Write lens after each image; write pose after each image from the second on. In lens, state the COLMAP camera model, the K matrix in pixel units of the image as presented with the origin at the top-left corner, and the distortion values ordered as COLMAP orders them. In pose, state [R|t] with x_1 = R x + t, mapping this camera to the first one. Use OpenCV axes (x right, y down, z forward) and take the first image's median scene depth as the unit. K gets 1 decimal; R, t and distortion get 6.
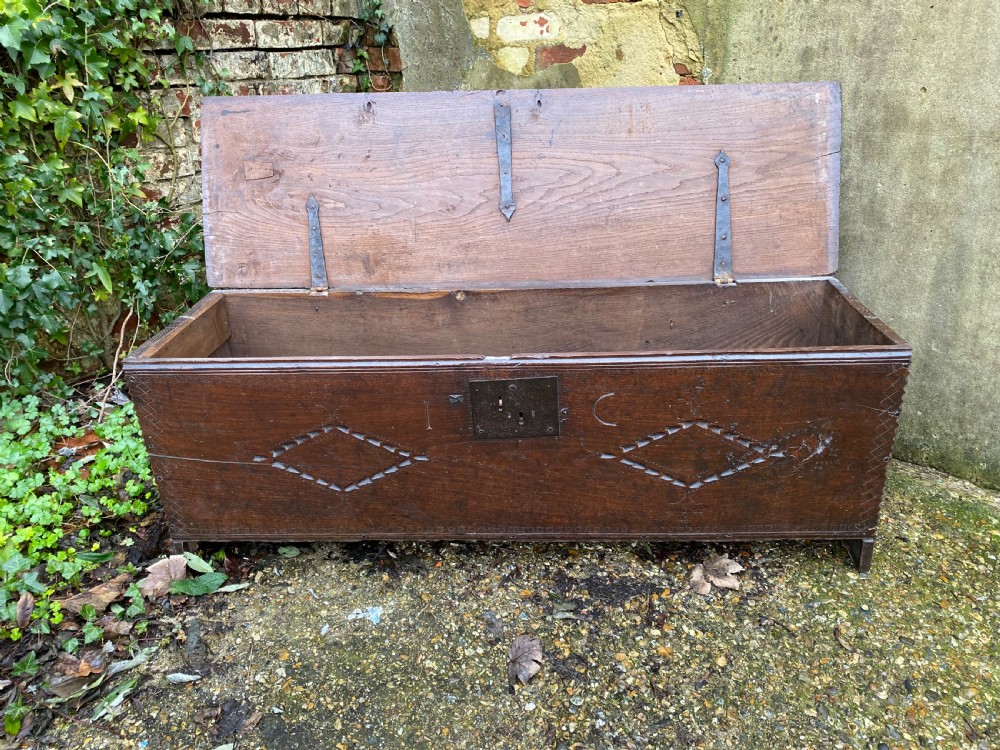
lens RADIAL K [[773.6, 0, 498.1], [0, 773.6, 383.7], [0, 0, 1]] dist [0.022811, -0.018629]
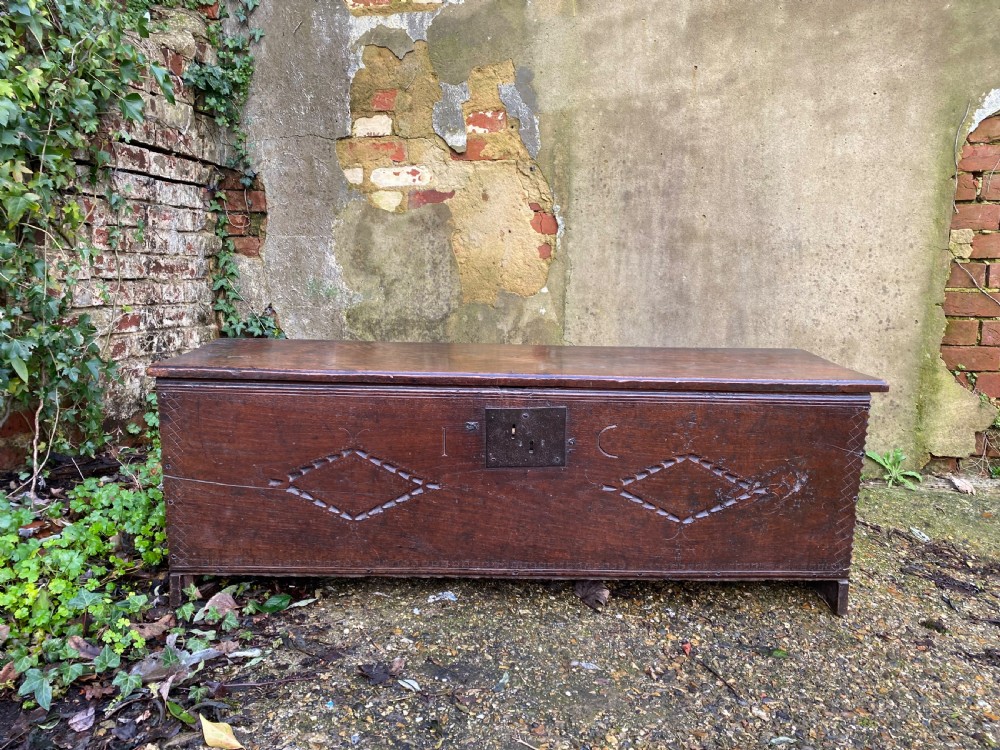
lens RADIAL K [[773.6, 0, 508.6], [0, 773.6, 374.6], [0, 0, 1]] dist [0.022811, -0.018629]
pose [[0.884940, -0.024523, 0.465060, -0.442511], [0.157232, 0.955709, -0.248793, 0.211206], [-0.438361, 0.293289, 0.849601, -0.060682]]
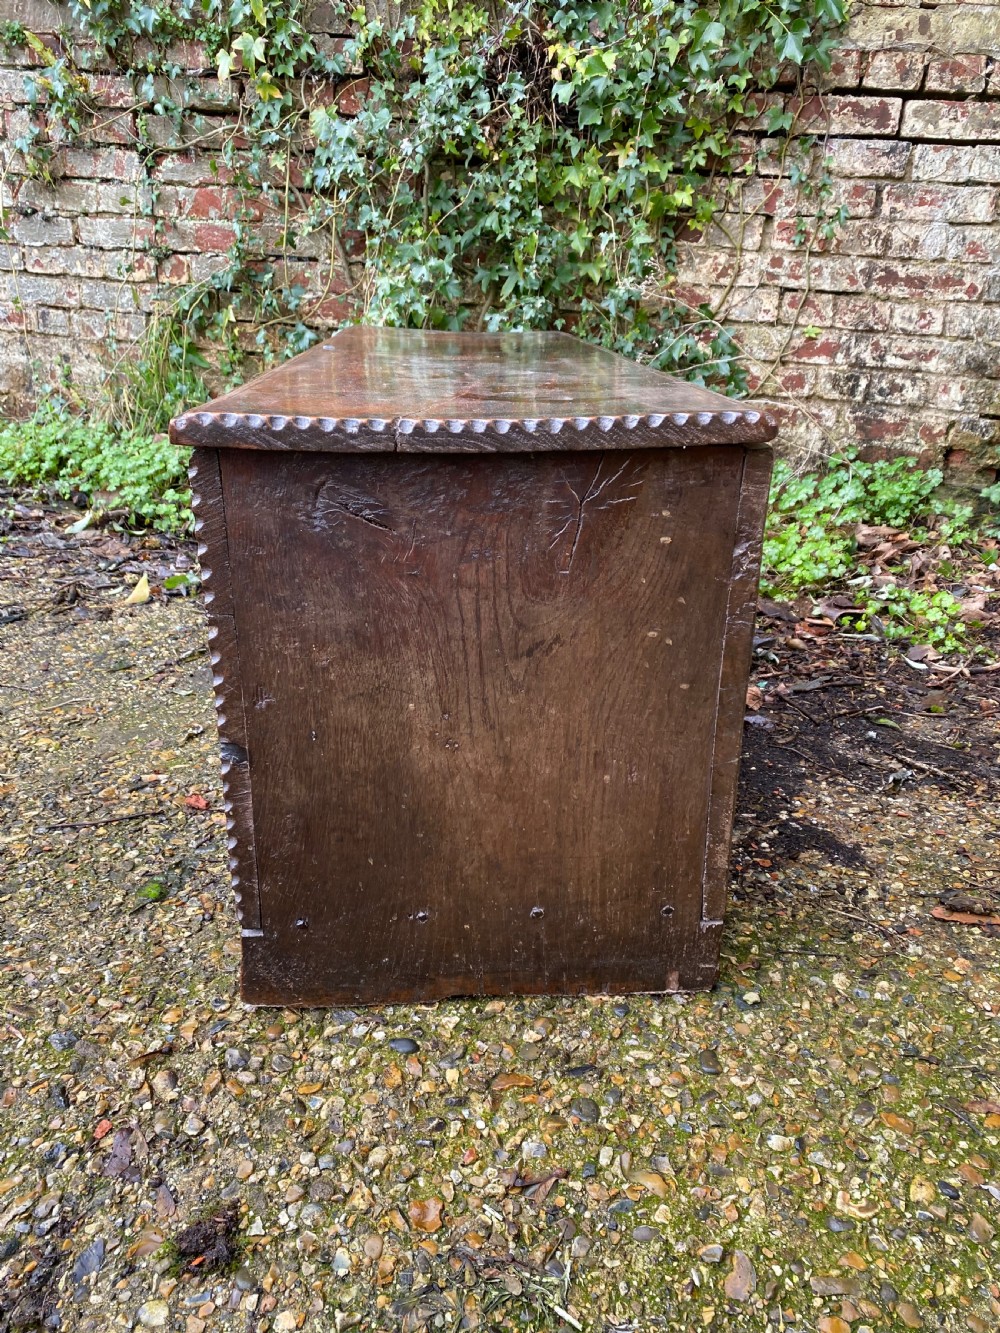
lens RADIAL K [[1024.7, 0, 507.7], [0, 1024.7, 658.9], [0, 0, 1]] dist [0.025112, -0.013544]
pose [[0.452282, 0.342541, -0.823472, 0.613451], [-0.434169, 0.891078, 0.132201, 0.064144], [0.779062, 0.297734, 0.551740, 0.351277]]
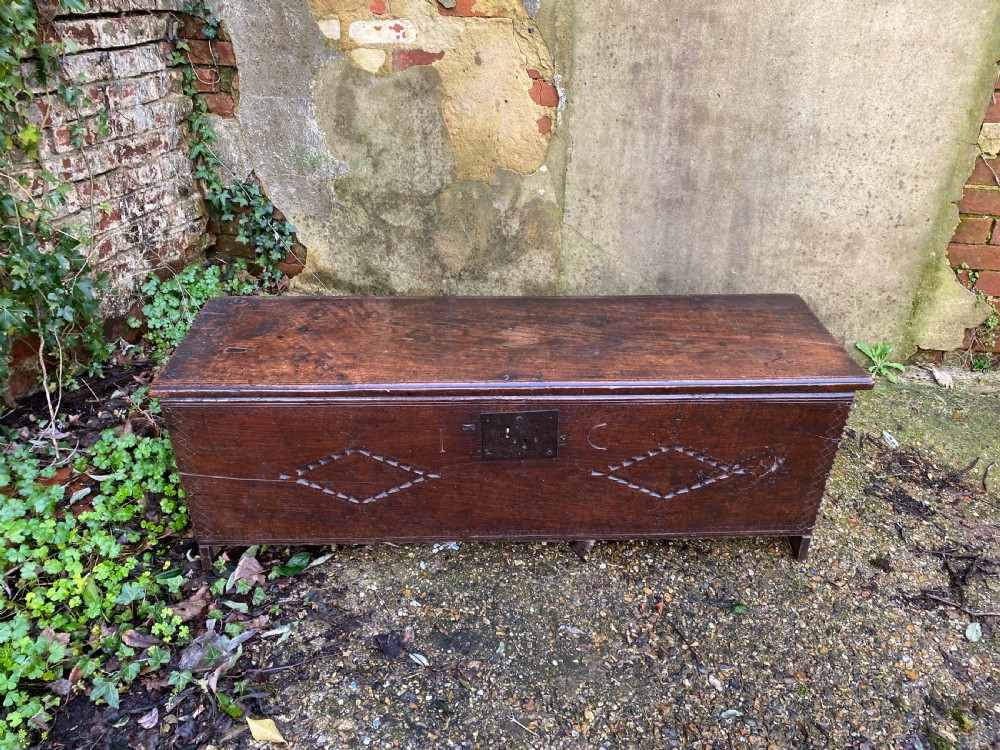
lens RADIAL K [[773.6, 0, 513.1], [0, 773.6, 383.8], [0, 0, 1]] dist [0.022811, -0.018629]
pose [[0.883213, -0.192196, 0.427780, -0.412172], [0.161668, 0.981030, 0.106978, -0.054137], [-0.440226, -0.025326, 0.897530, -0.114950]]
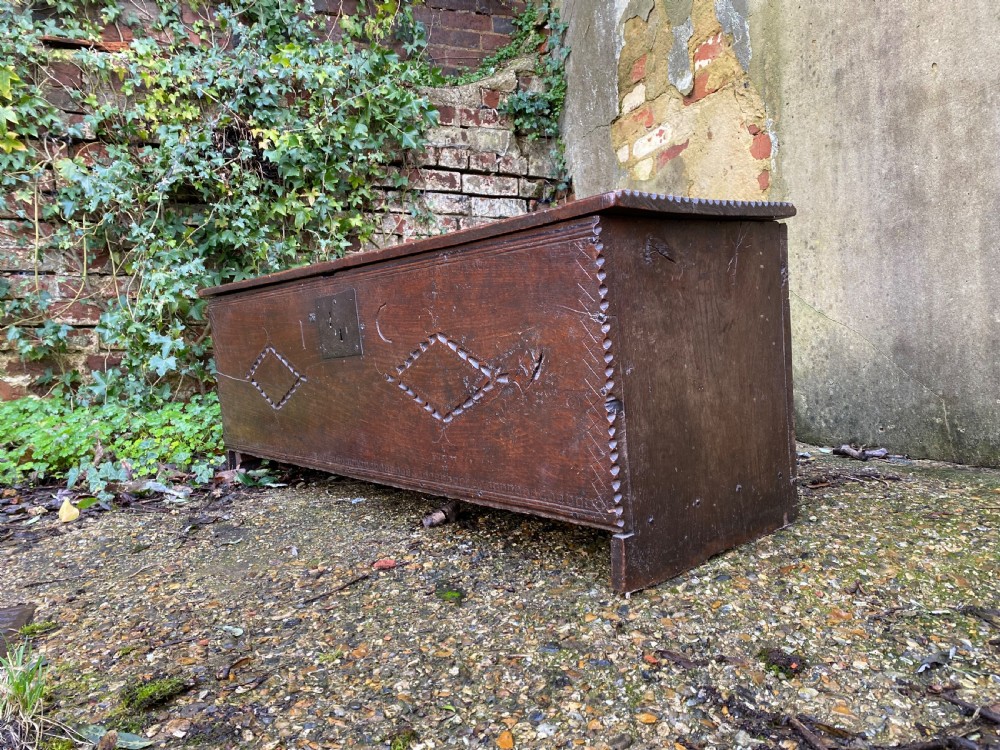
lens RADIAL K [[773.6, 0, 499.3], [0, 773.6, 384.9], [0, 0, 1]] dist [0.022811, -0.018629]
pose [[0.896200, 0.000134, -0.443649, 0.392965], [-0.167226, 0.926343, -0.337527, 0.362606], [0.410926, 0.376681, 0.830211, 0.061321]]
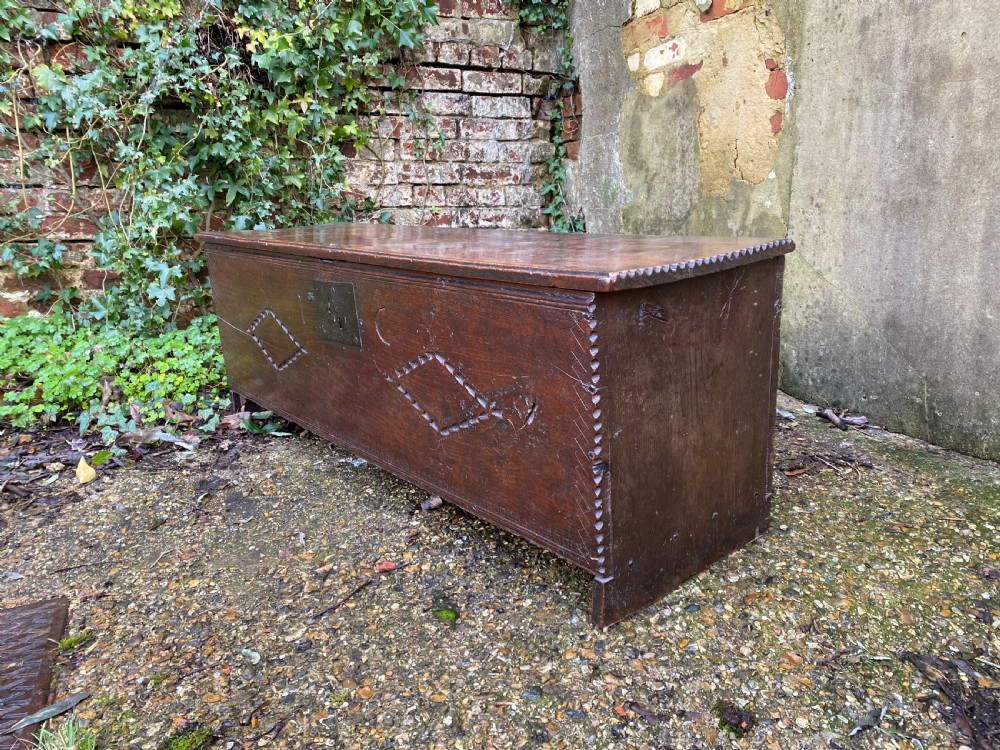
lens RADIAL K [[773.6, 0, 501.6], [0, 773.6, 386.7], [0, 0, 1]] dist [0.022811, -0.018629]
pose [[0.897013, 0.110972, -0.427848, 0.397364], [-0.185998, 0.972864, -0.137623, 0.228373], [0.400965, 0.203029, 0.893312, 0.000342]]
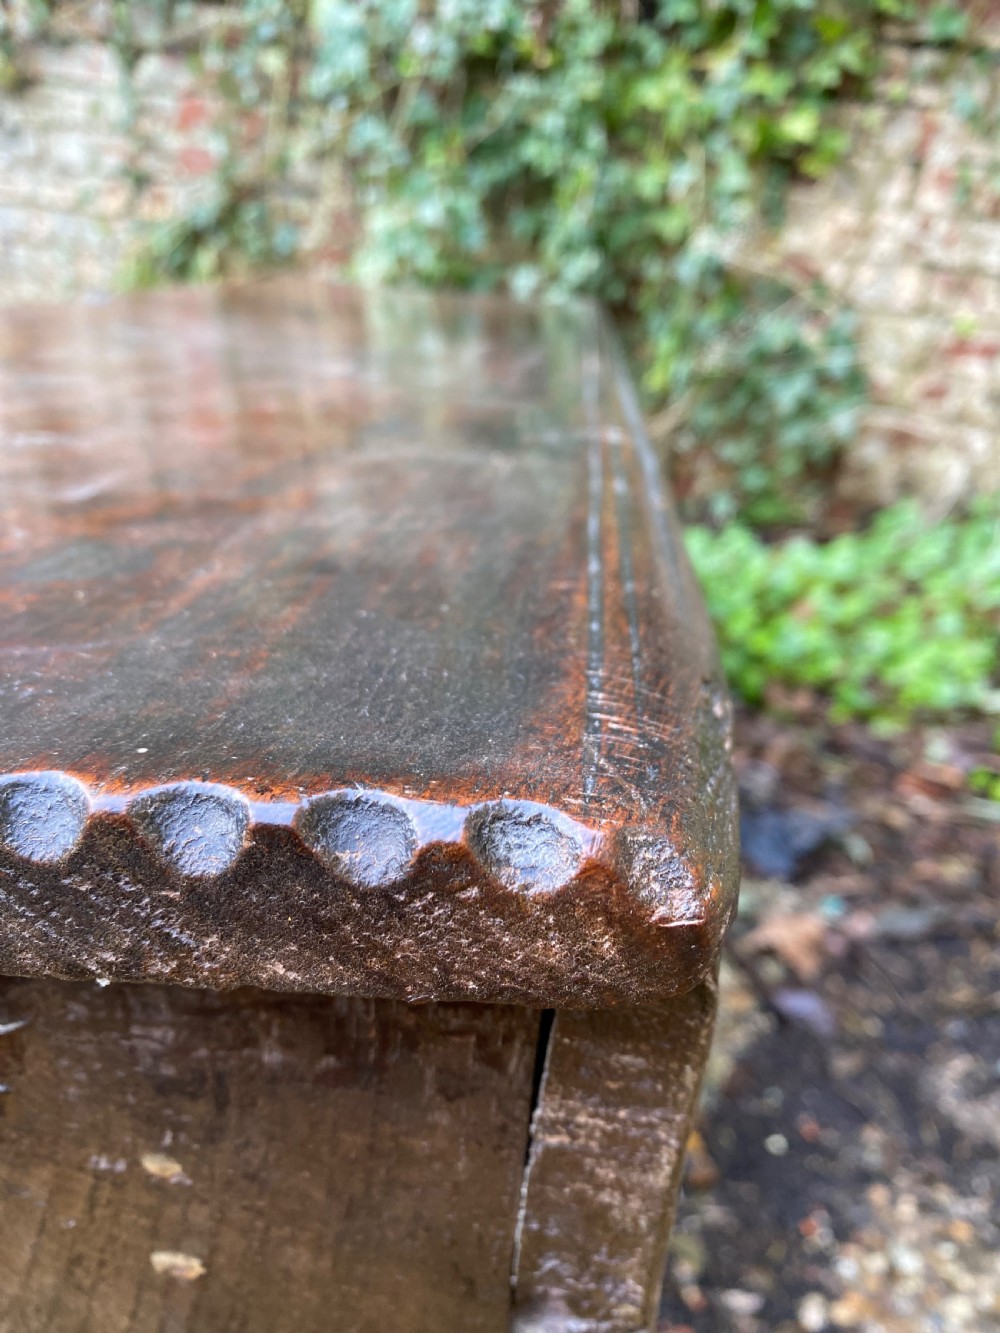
lens RADIAL K [[1031.2, 0, 520.0], [0, 1031.2, 644.6], [0, 0, 1]] dist [0.022811, -0.018629]
pose [[0.344384, 0.383430, -0.856960, 0.355587], [-0.500790, 0.847116, 0.177775, -0.018176], [0.794109, 0.367934, 0.483752, 0.570482]]
